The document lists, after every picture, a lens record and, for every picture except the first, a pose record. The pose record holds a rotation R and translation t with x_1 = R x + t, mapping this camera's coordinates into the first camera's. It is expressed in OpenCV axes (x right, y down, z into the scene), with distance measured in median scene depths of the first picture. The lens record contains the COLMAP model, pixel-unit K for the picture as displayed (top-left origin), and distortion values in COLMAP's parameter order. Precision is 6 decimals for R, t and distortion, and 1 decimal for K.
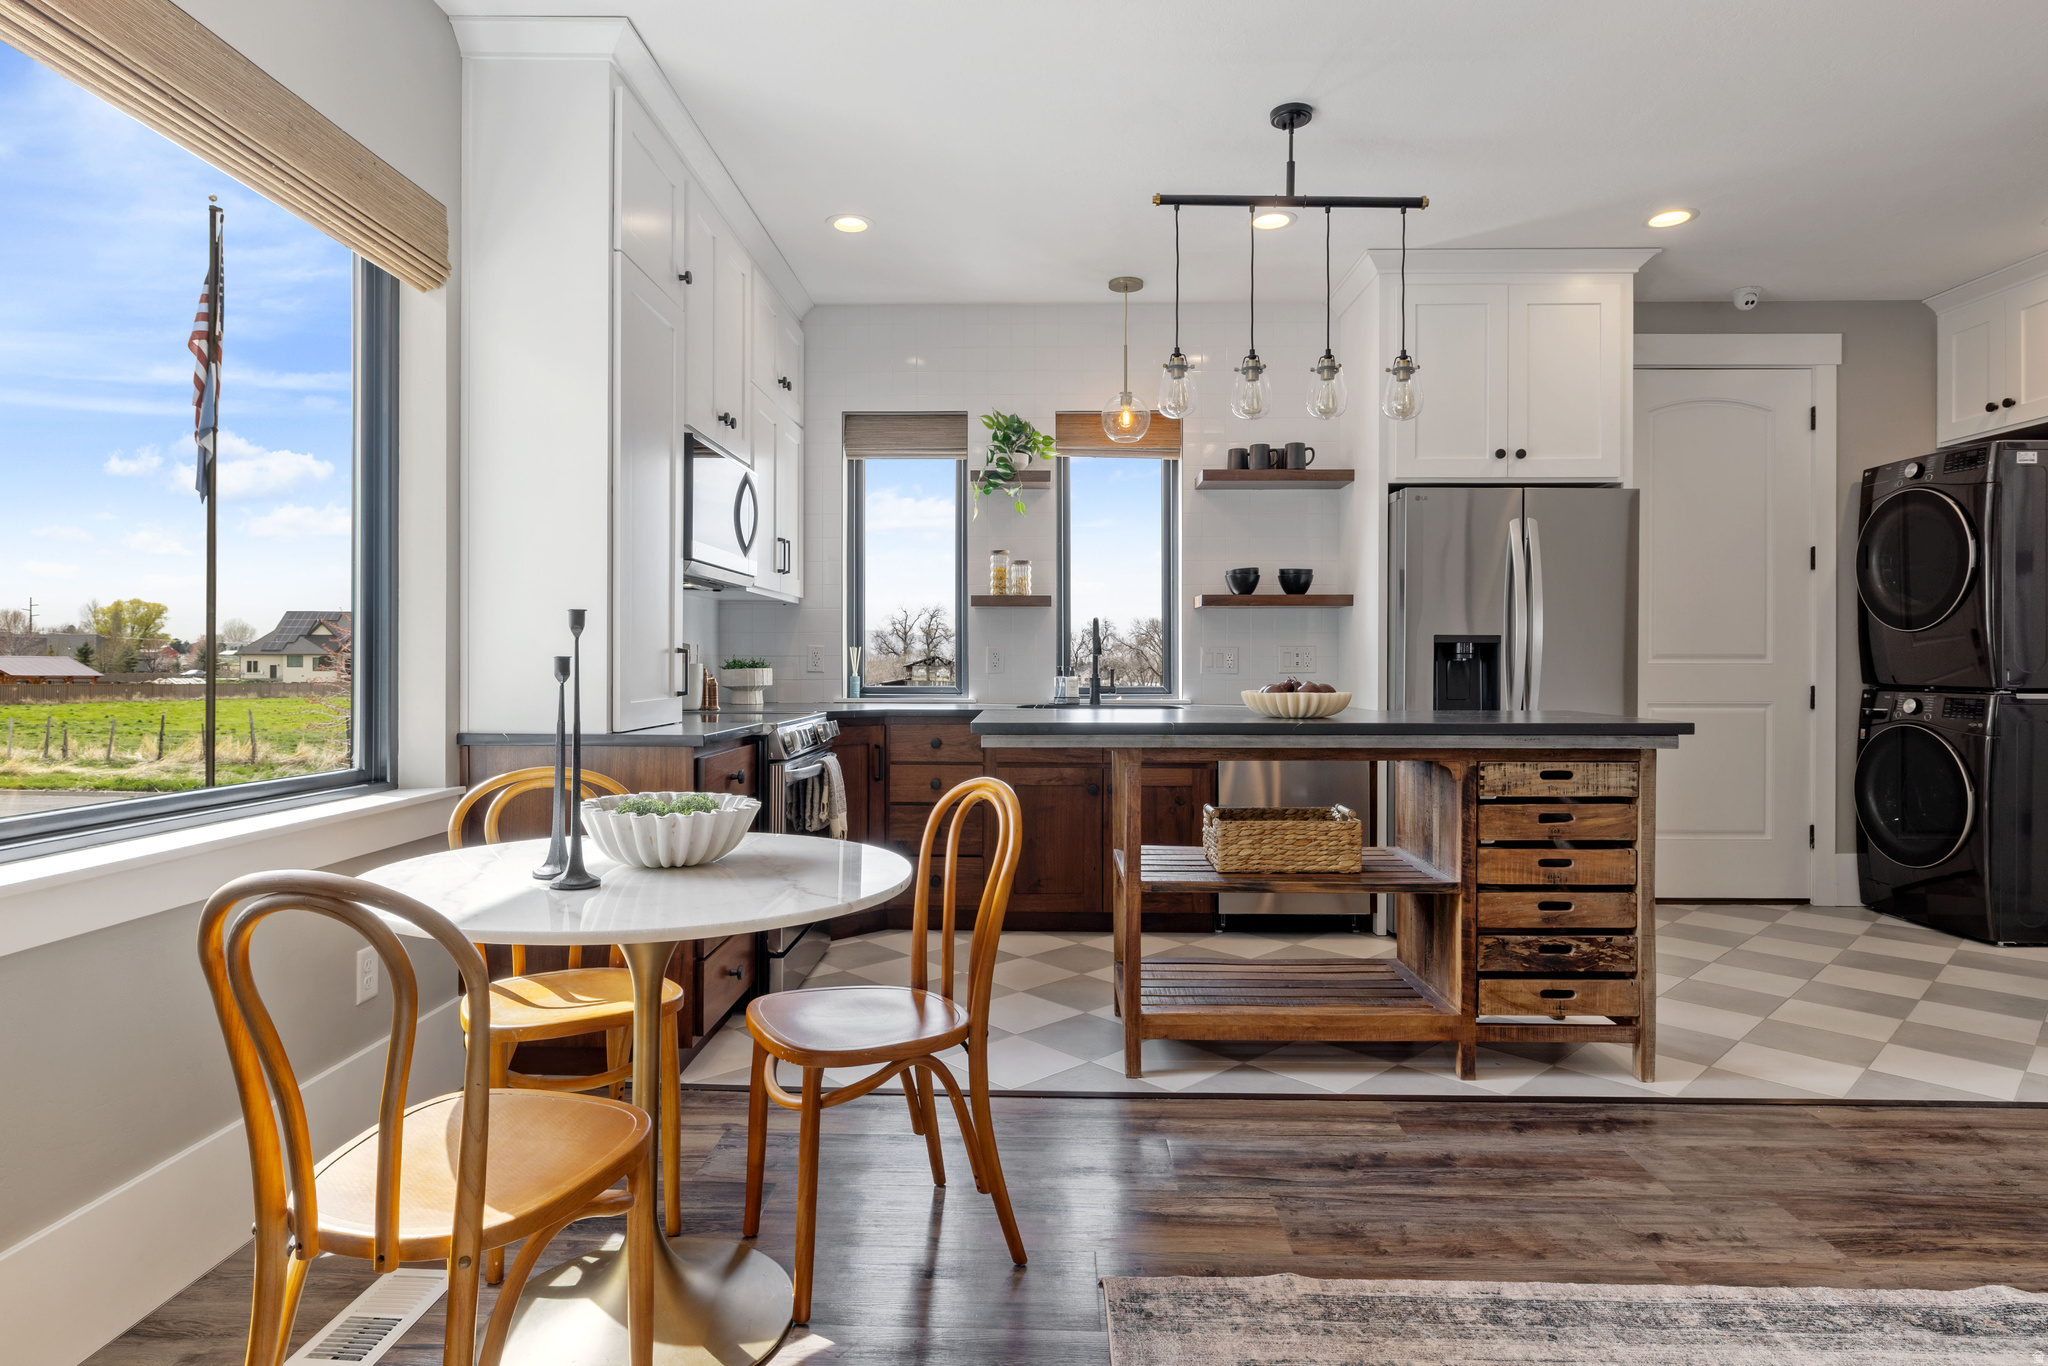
lens RADIAL K [[1116.2, 0, 1016.5], [0, 1116.2, 673.4], [0, 0, 1]] dist [0.002618, -0.000320]
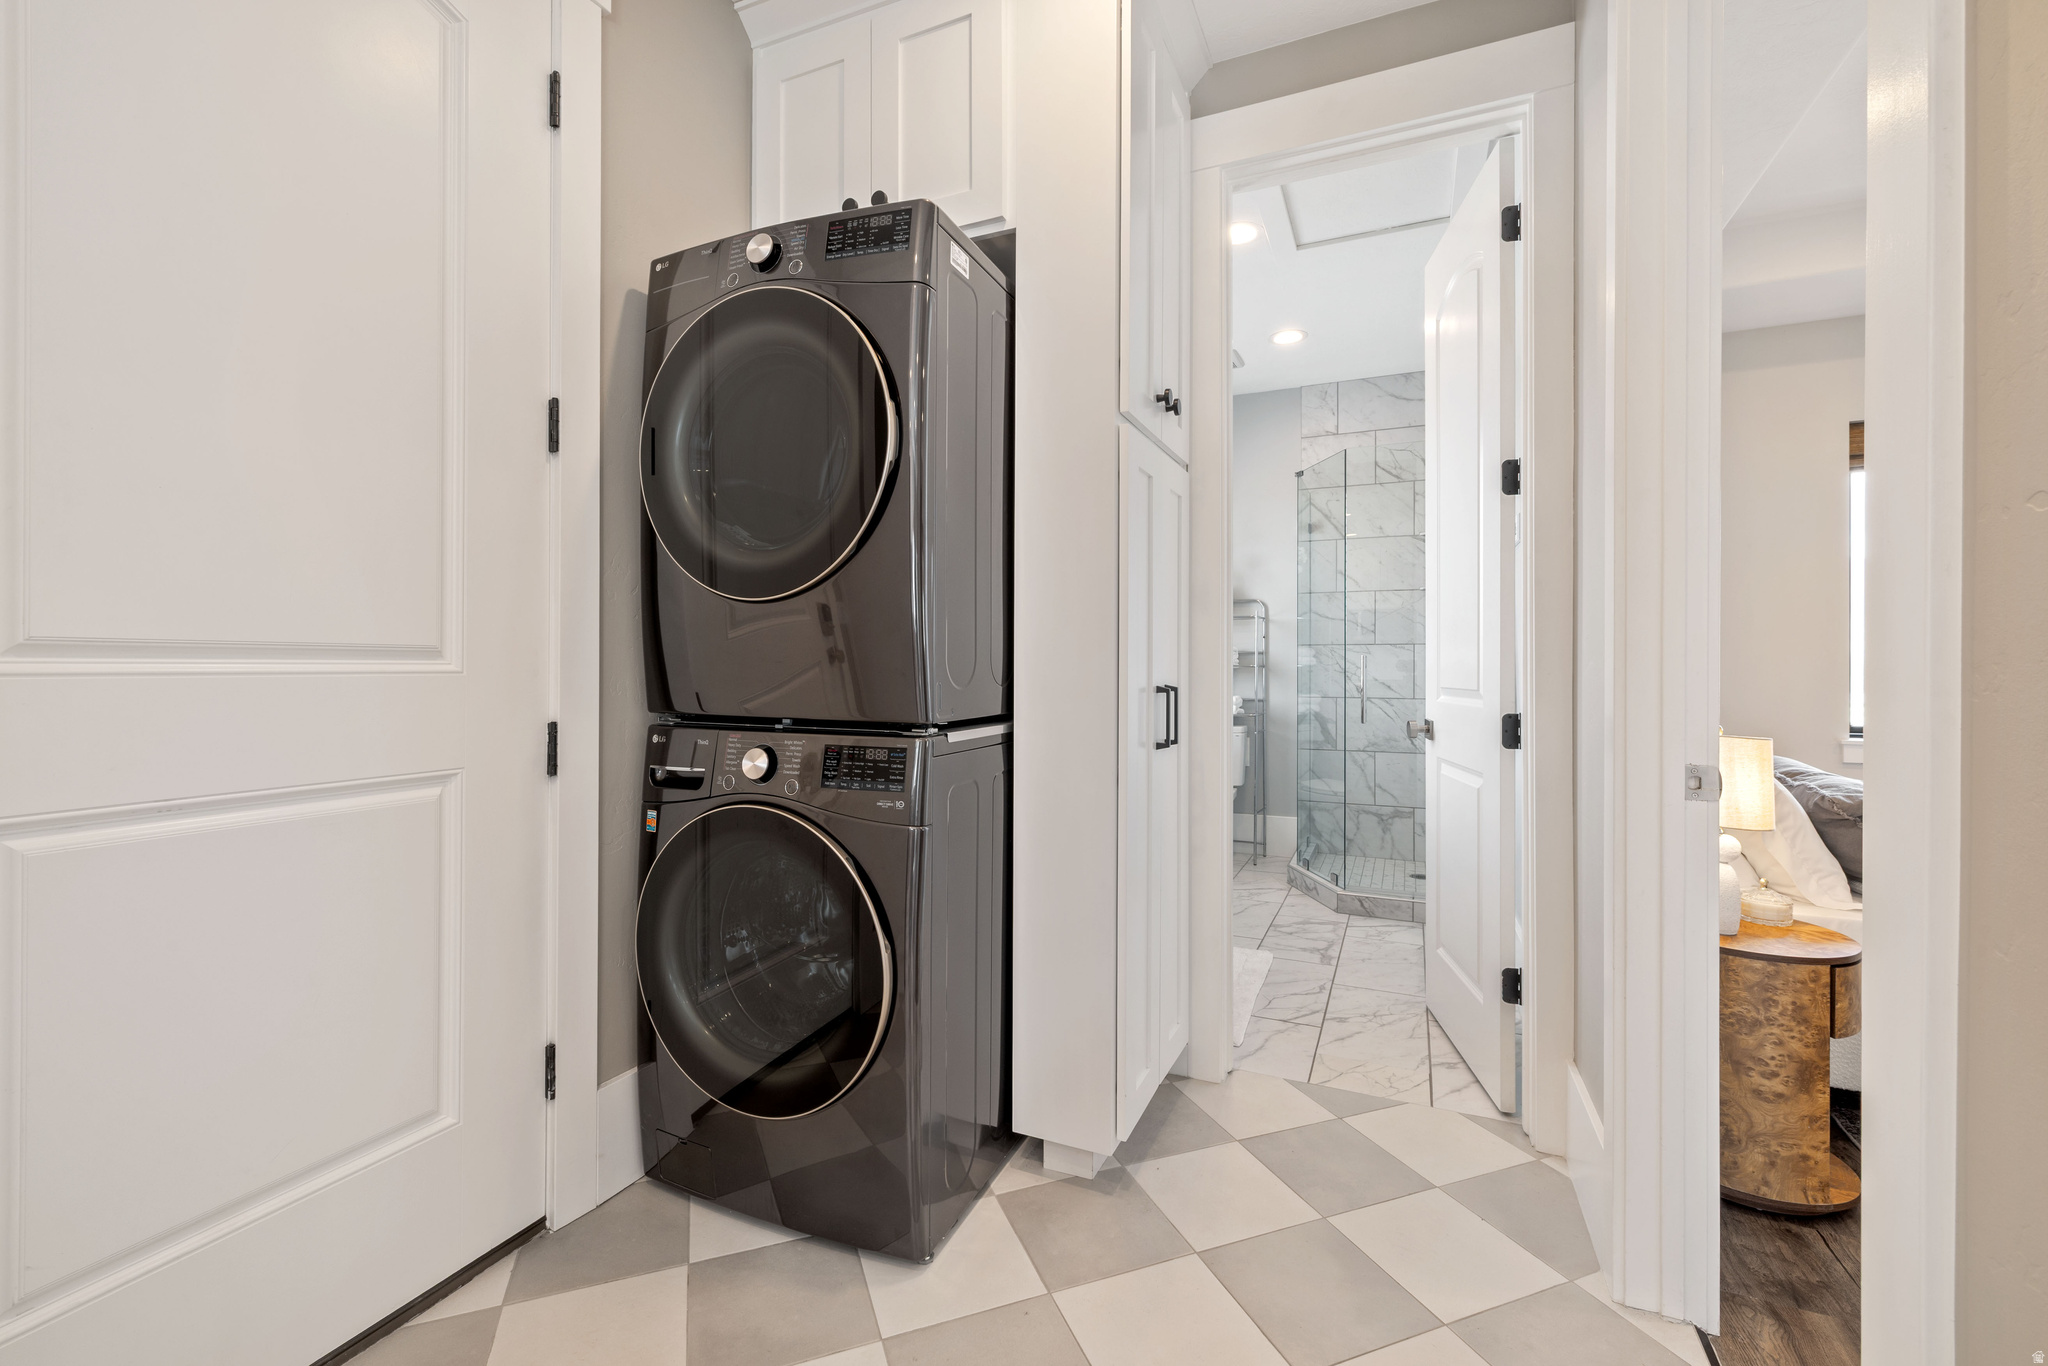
lens RADIAL K [[876.7, 0, 1020.0], [0, 876.7, 681.9], [0, 0, 1]] dist [0.002145, 0.000029]
pose [[0.387705, 0.001763, 0.921782, 0.481791], [-0.001979, 0.999997, -0.001080, -0.004062], [-0.921781, -0.001405, 0.387708, 0.719577]]
